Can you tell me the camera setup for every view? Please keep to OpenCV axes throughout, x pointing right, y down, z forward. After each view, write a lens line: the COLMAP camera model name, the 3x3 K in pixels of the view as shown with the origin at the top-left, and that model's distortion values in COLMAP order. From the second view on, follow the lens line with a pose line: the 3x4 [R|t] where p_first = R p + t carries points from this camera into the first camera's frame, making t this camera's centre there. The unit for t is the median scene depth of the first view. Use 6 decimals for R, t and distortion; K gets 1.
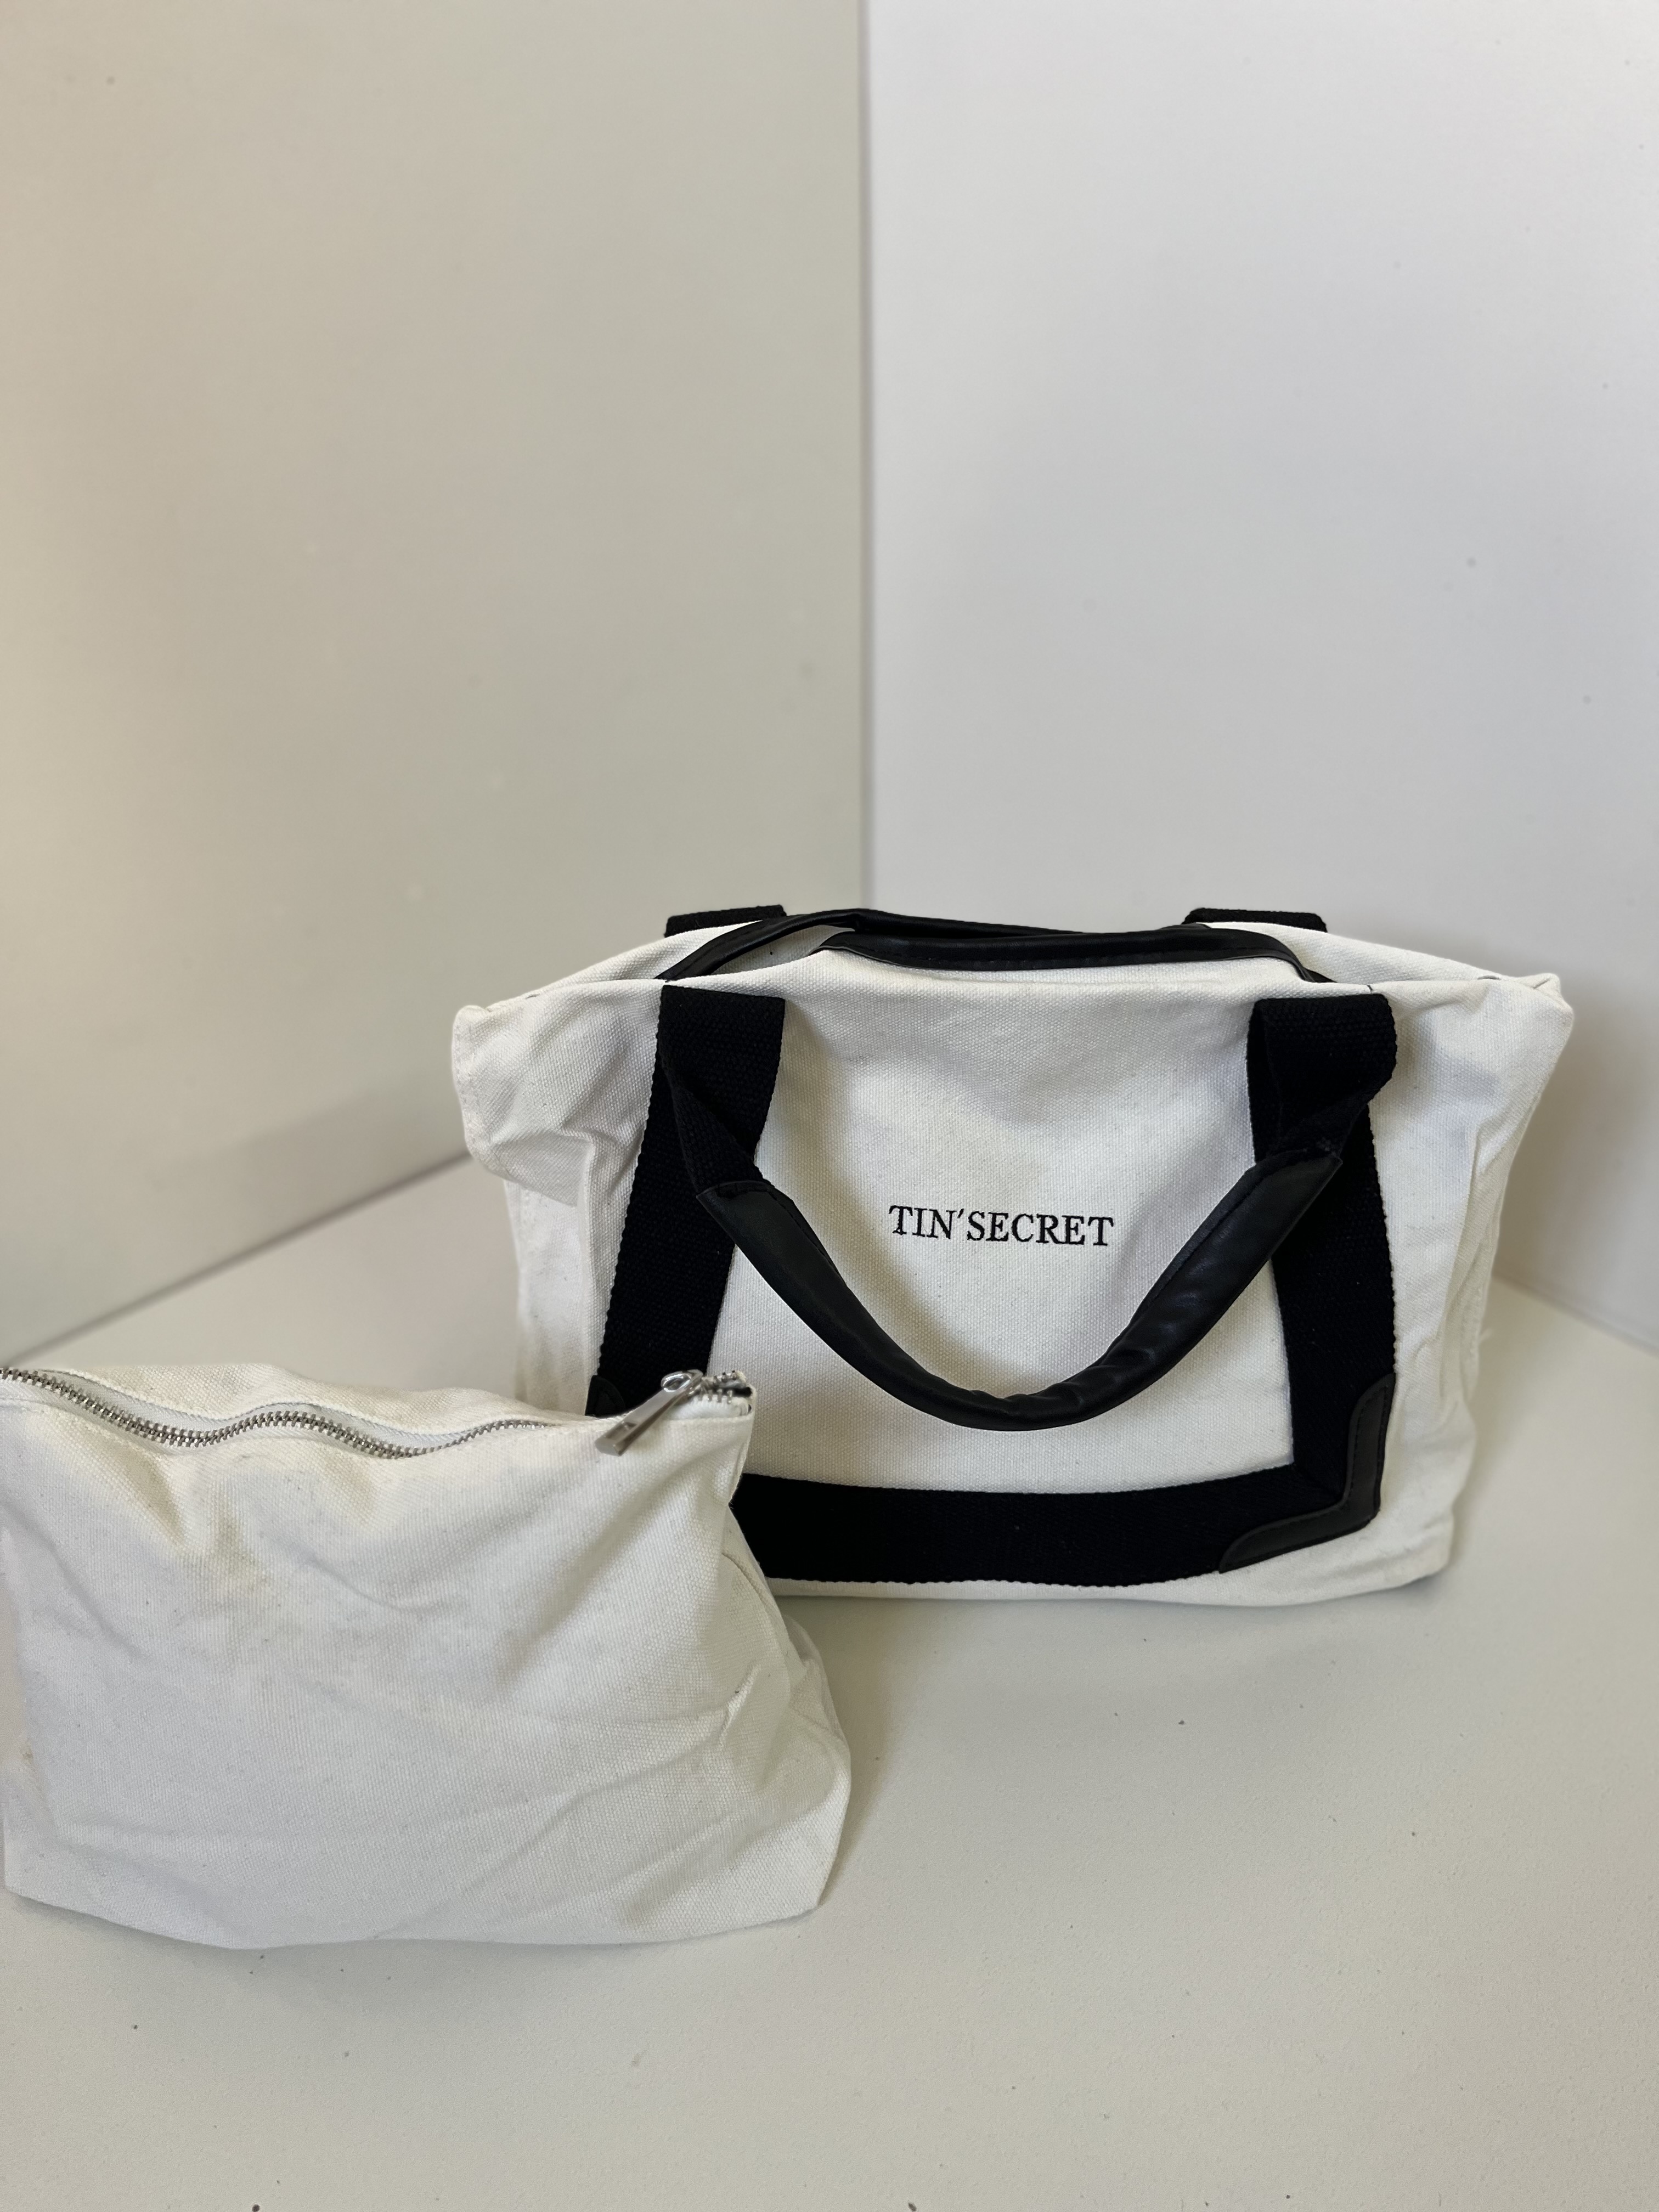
lens RADIAL K [[1763.3, 0, 830.4], [0, 1763.3, 1116.0], [0, 0, 1]] dist [0.031399, -0.059815]
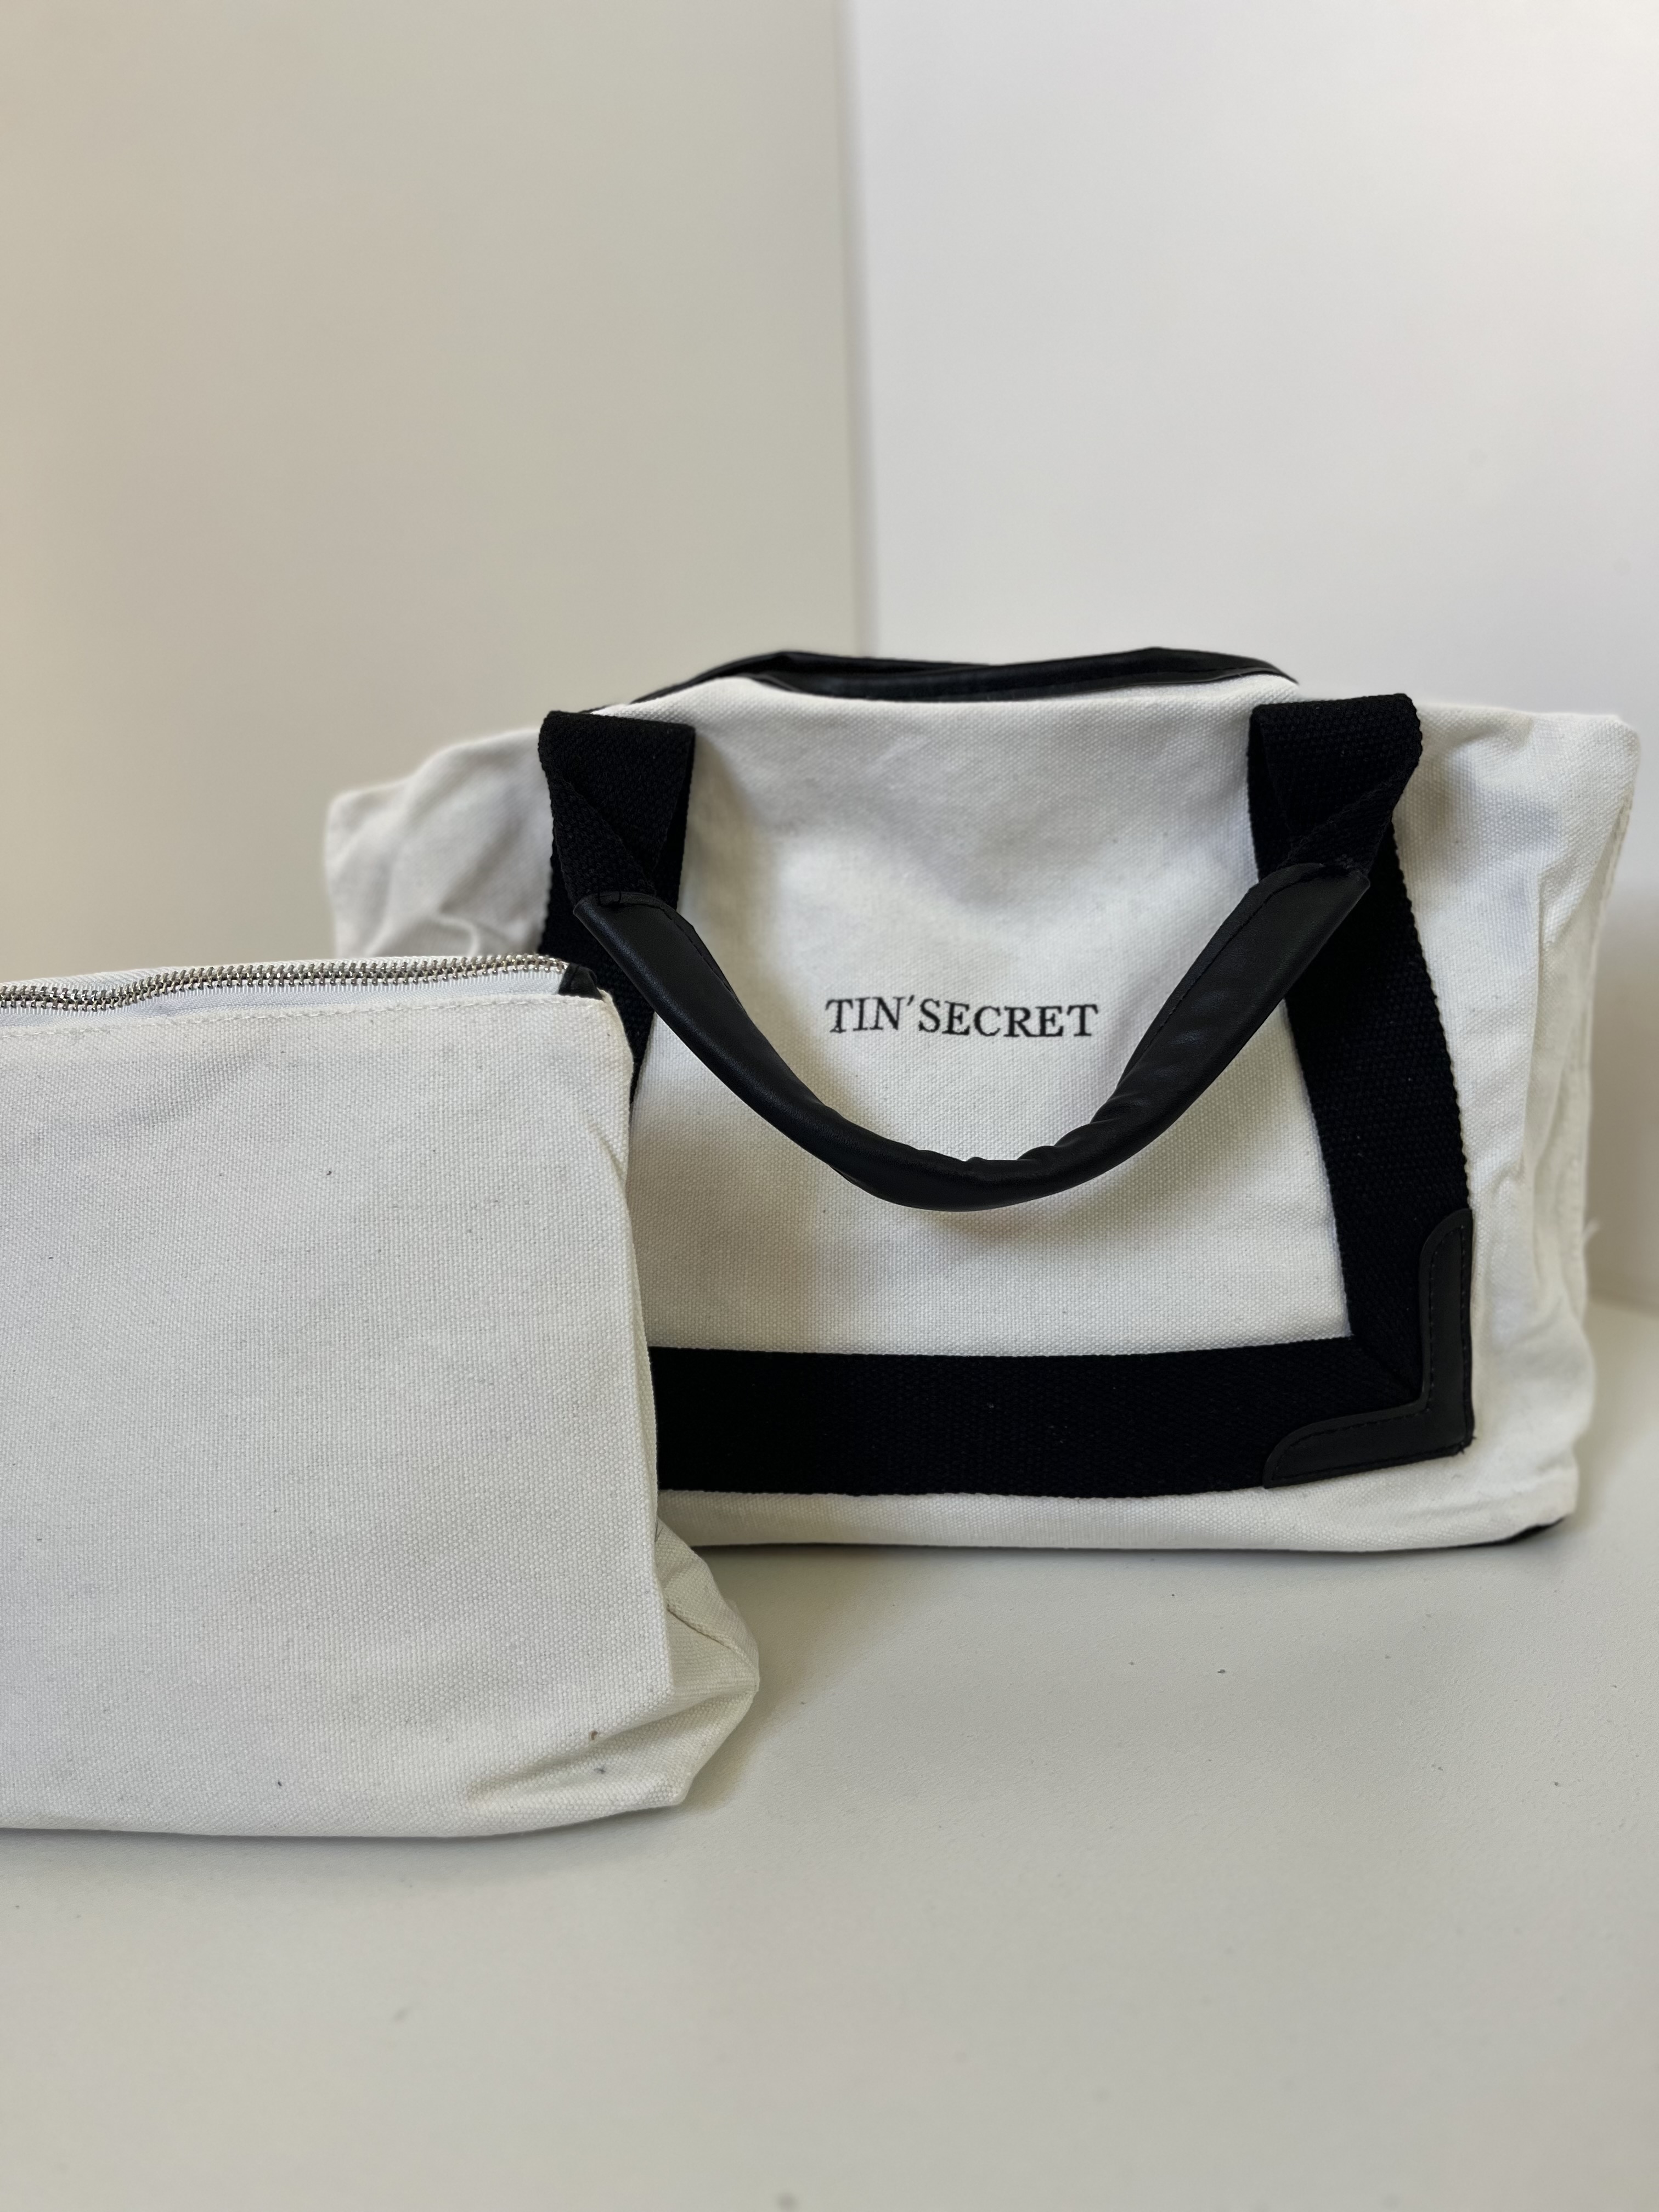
lens RADIAL K [[1763.3, 0, 819.8], [0, 1763.3, 1103.3], [0, 0, 1]] dist [0.031399, -0.059815]
pose [[0.998419, -0.008284, -0.055604, 0.076720], [-0.008714, 0.954327, -0.298636, 0.345474], [0.055539, 0.298648, 0.952746, 0.227274]]
